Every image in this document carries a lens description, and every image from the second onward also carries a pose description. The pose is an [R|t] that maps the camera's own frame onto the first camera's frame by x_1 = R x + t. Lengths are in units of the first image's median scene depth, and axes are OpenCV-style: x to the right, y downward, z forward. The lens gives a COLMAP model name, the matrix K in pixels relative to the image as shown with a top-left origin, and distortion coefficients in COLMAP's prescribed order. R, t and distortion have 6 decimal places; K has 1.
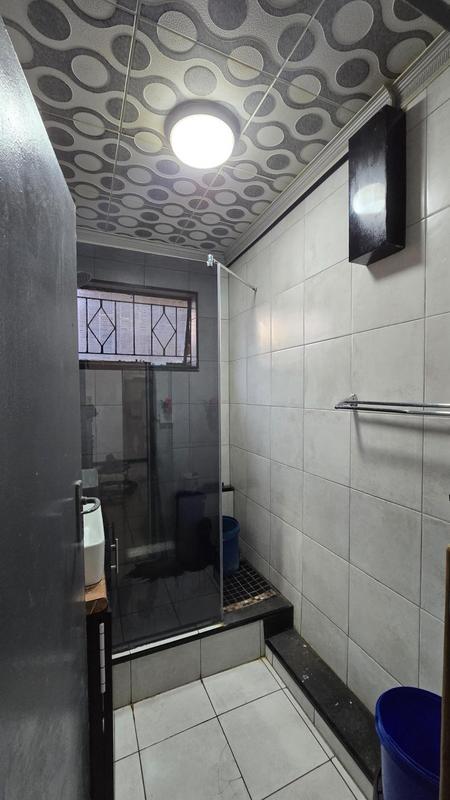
lens RADIAL K [[331.6, 0, 234.2], [0, 331.6, 389.7], [0, 0, 1]] dist [-0.008169, 0.001540]
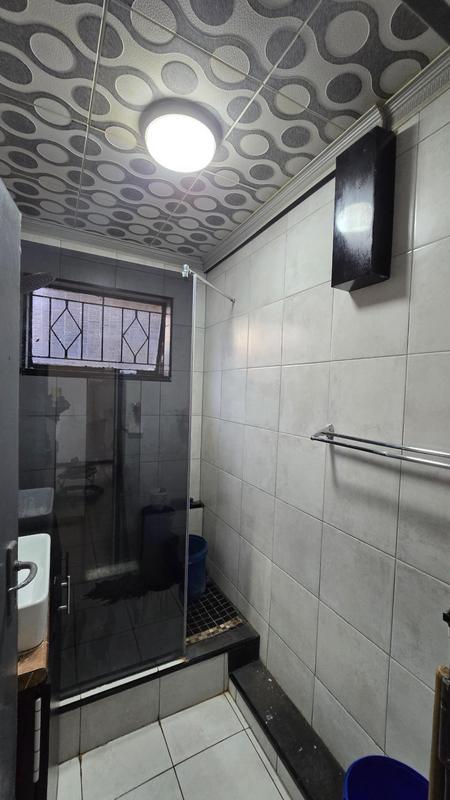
lens RADIAL K [[331.6, 0, 237.0], [0, 331.6, 391.1], [0, 0, 1]] dist [-0.008169, 0.001540]
pose [[0.995957, 0.037378, 0.081684, 0.010361], [-0.037966, 0.999263, 0.005657, -0.077747], [-0.081413, -0.008735, 0.996642, 0.068685]]
